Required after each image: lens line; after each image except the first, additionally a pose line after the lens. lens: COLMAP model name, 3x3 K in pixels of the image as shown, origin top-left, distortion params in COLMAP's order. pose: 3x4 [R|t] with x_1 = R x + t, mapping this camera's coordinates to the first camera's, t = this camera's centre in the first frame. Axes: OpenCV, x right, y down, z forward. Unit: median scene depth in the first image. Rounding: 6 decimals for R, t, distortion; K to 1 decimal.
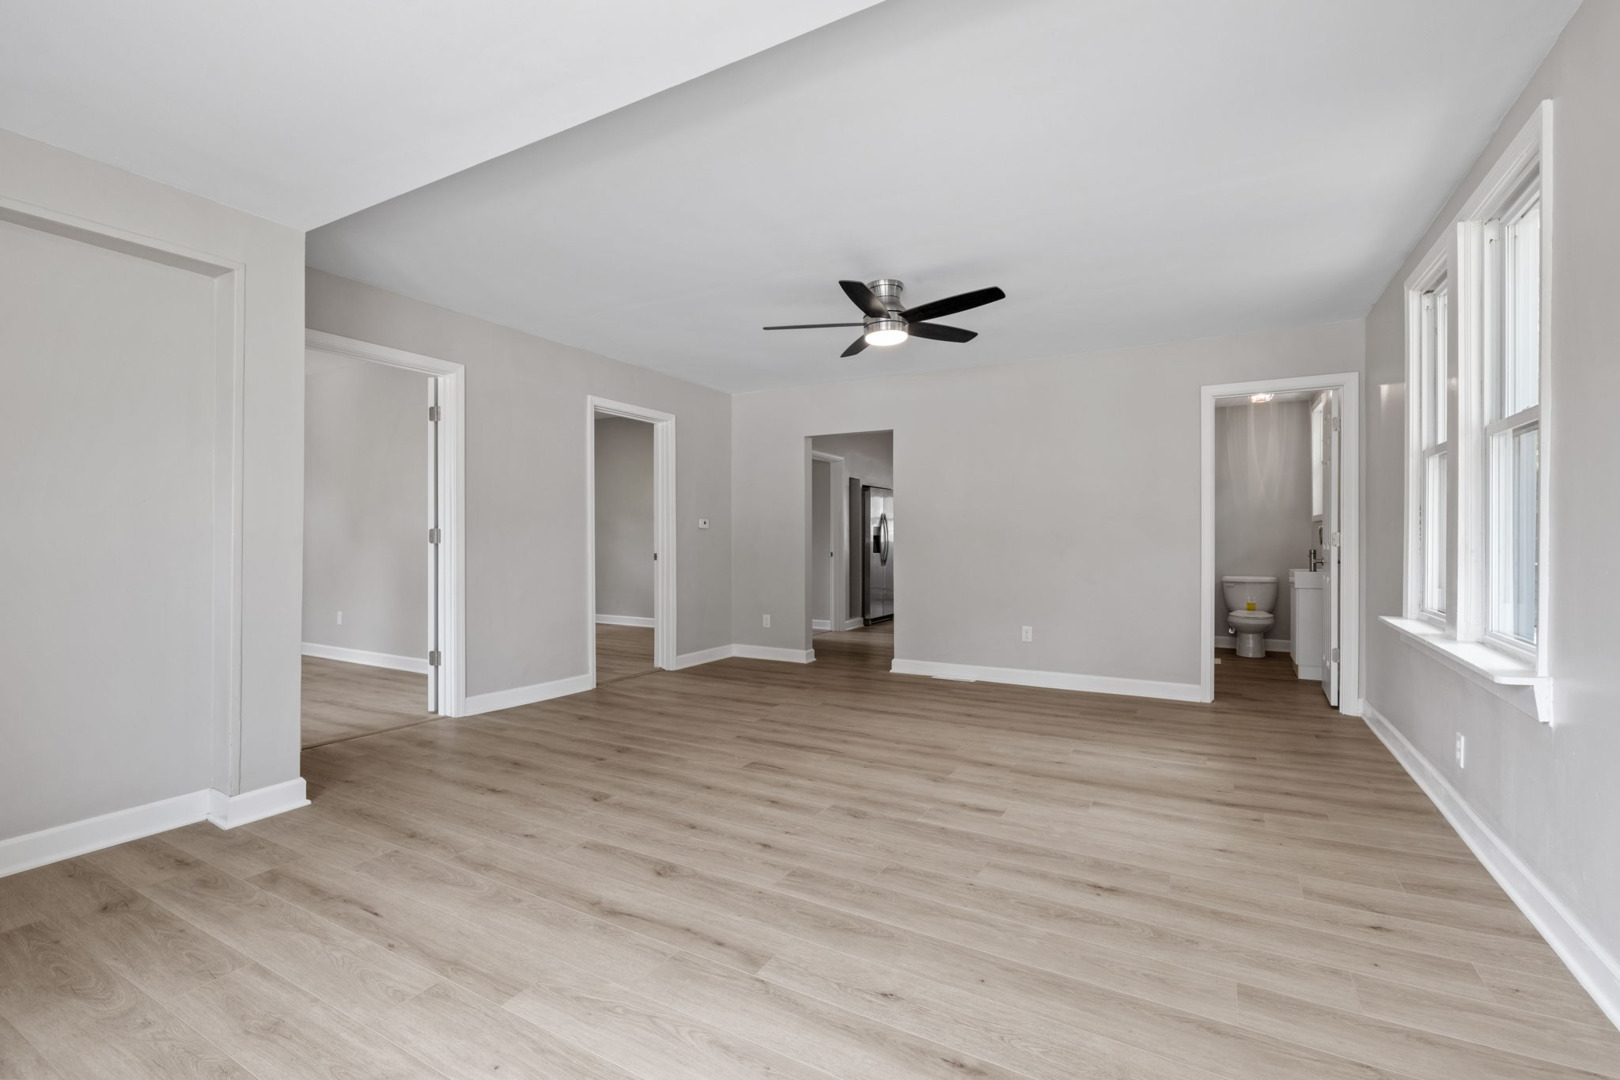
lens RADIAL K [[705.7, 0, 810.9], [0, 705.7, 535.8], [0, 0, 1]] dist [0.002792, 0.000102]
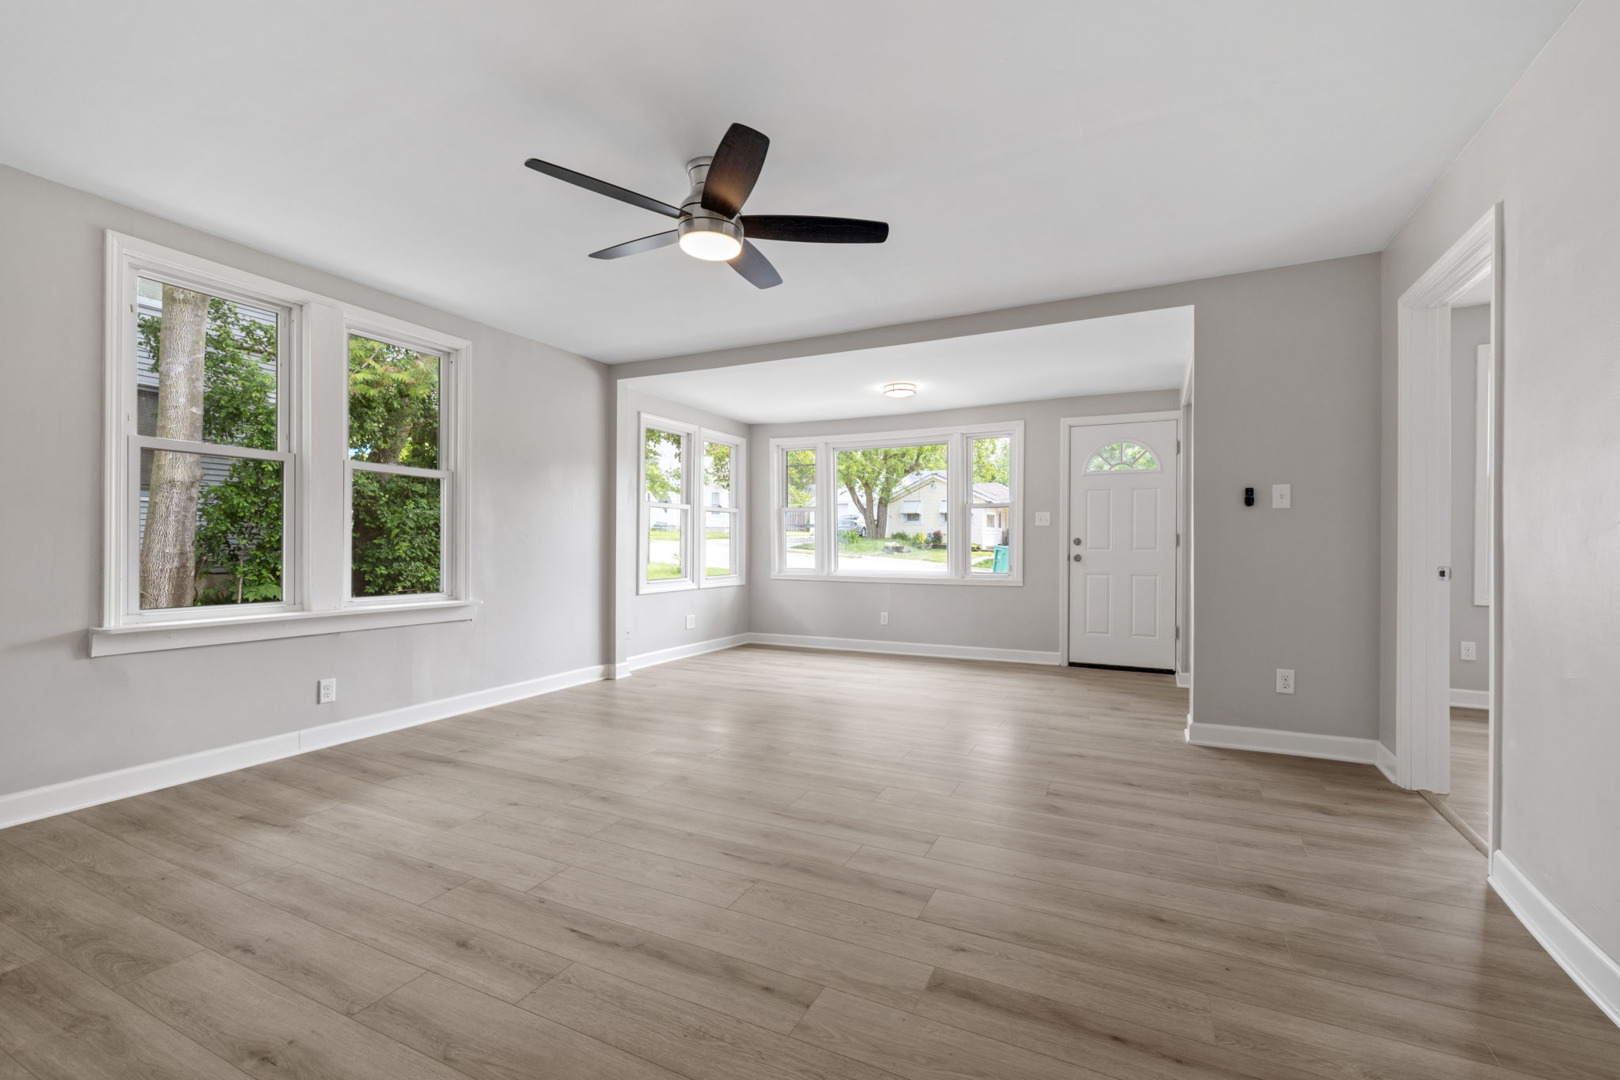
lens RADIAL K [[705.7, 0, 810.9], [0, 705.7, 535.8], [0, 0, 1]] dist [0.002792, 0.000102]
pose [[-0.998462, -0.006155, -0.055099, 0.047430], [-0.005303, 0.999864, -0.015604, 0.015130], [0.055188, -0.015288, -0.998359, 1.777664]]
